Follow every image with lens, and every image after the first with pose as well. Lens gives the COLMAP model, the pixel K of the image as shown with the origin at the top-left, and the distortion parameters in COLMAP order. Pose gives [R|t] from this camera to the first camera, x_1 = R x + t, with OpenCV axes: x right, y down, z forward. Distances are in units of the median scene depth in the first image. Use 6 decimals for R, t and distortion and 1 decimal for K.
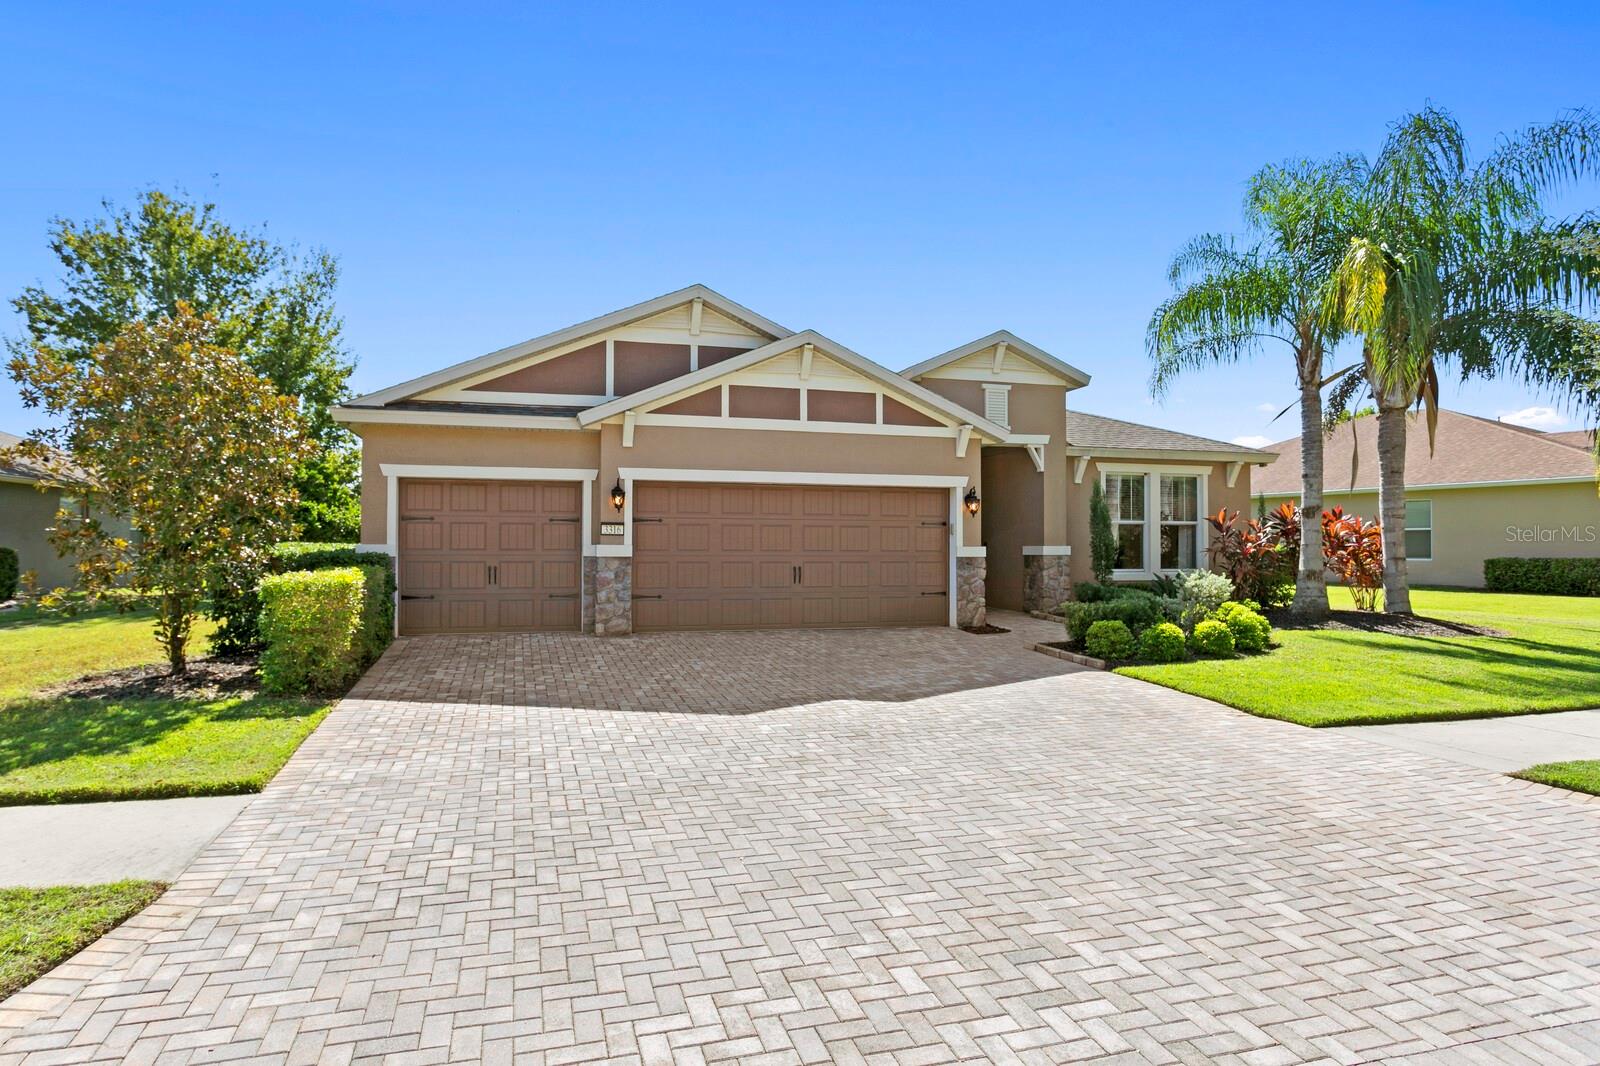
lens RADIAL K [[899.4, 0, 800.0], [0, 899.4, 533.0], [0, 0, 1]] dist [-0.006277, 0.002099]
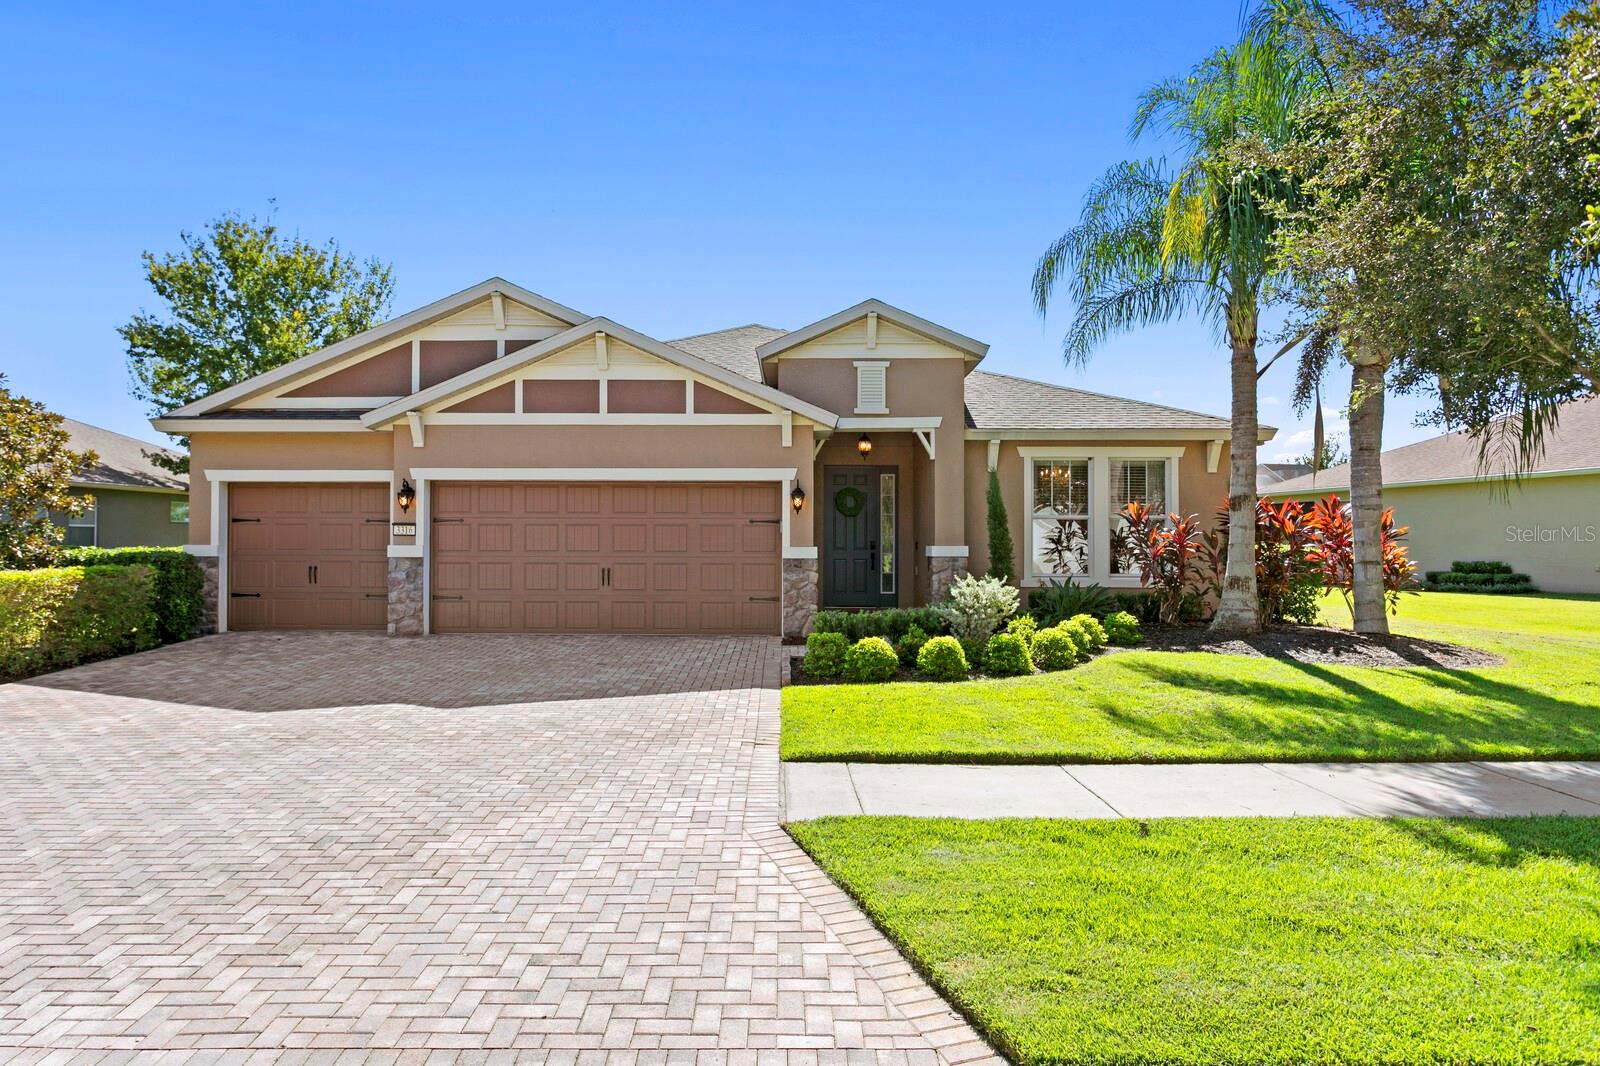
lens RADIAL K [[997.5, 0, 800.0], [0, 997.5, 533.0], [0, 0, 1]] dist [0.004411, -0.001697]
pose [[0.958233, -0.003905, -0.285963, 0.502553], [0.004690, 0.999987, 0.002062, -0.000647], [0.285952, -0.003317, 0.958238, 0.056692]]
